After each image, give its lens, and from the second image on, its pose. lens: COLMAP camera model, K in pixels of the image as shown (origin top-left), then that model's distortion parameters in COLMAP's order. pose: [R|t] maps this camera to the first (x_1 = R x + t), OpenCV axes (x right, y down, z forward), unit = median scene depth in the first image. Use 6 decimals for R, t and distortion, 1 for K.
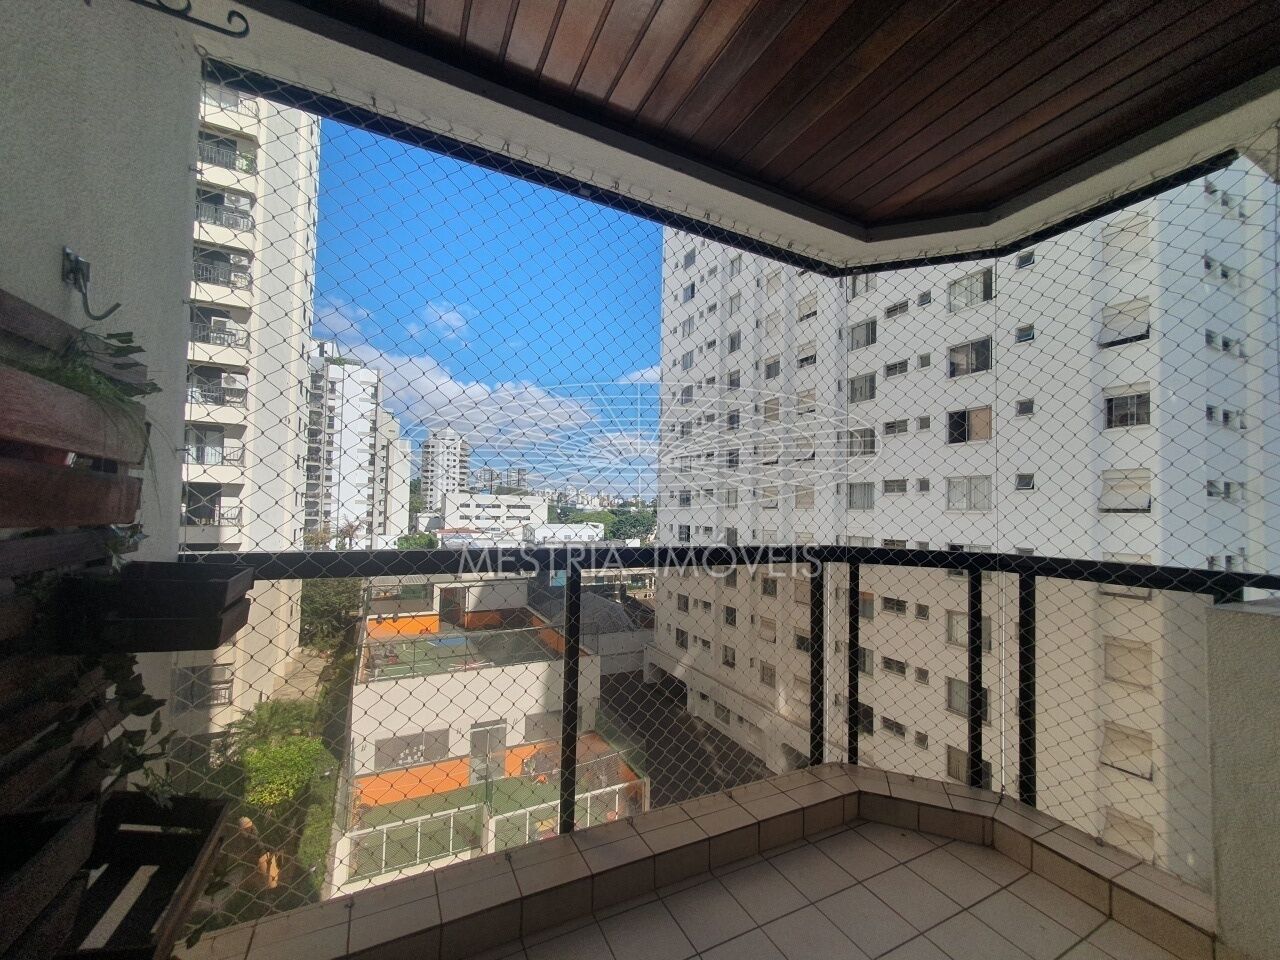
lens RADIAL K [[477.9, 0, 640.0], [0, 477.9, 480.0], [0, 0, 1]] dist [0.025148, 0.000031]
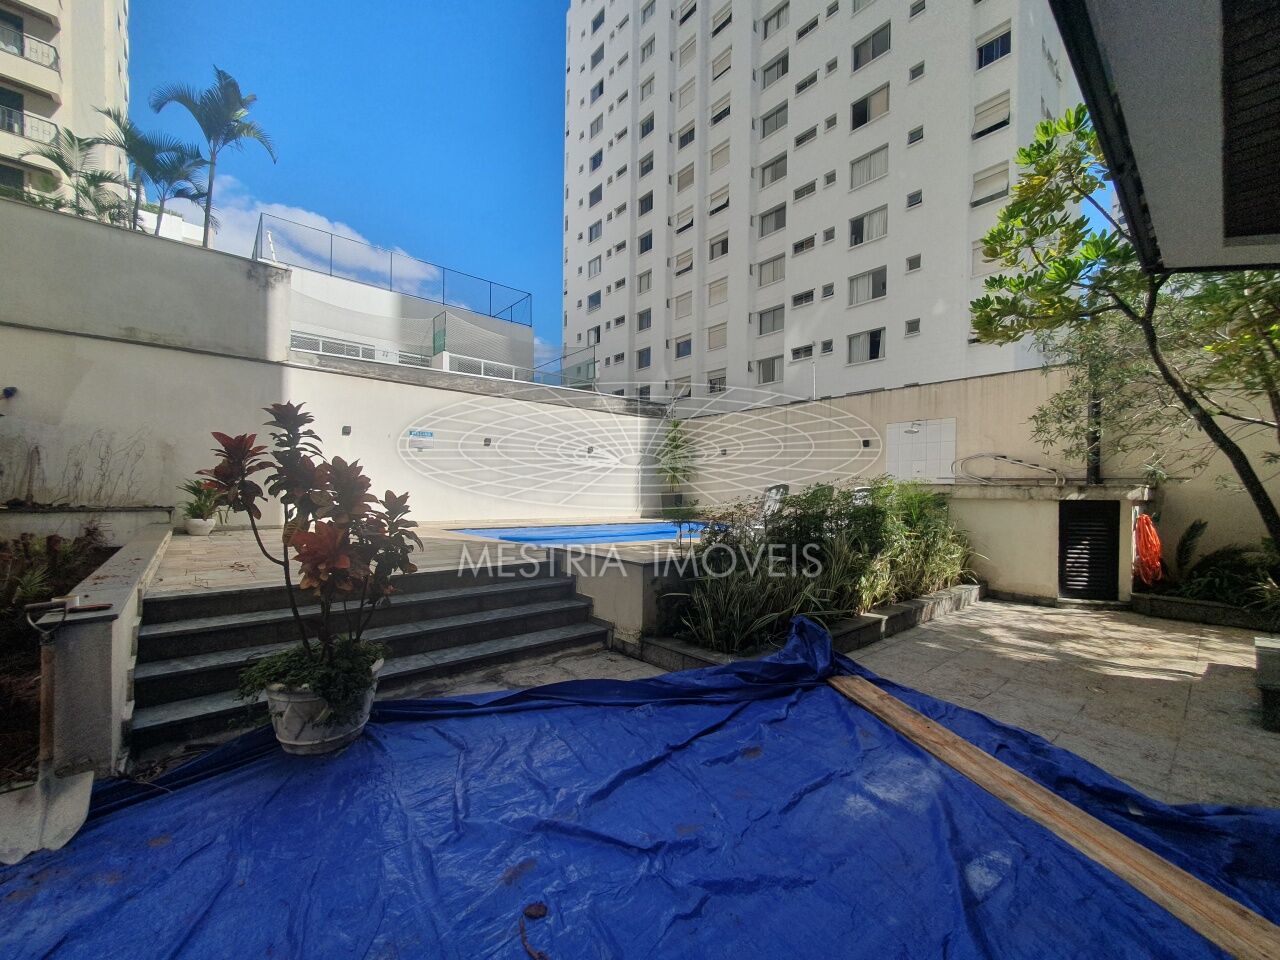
lens RADIAL K [[515.8, 0, 642.6], [0, 515.8, 500.7], [0, 0, 1]] dist [-0.010640, -0.000124]
pose [[0.982002, -0.014723, 0.188298, -0.006261], [0.005817, 0.998842, 0.047761, 0.234487], [-0.188783, -0.045806, 0.980950, -0.008322]]
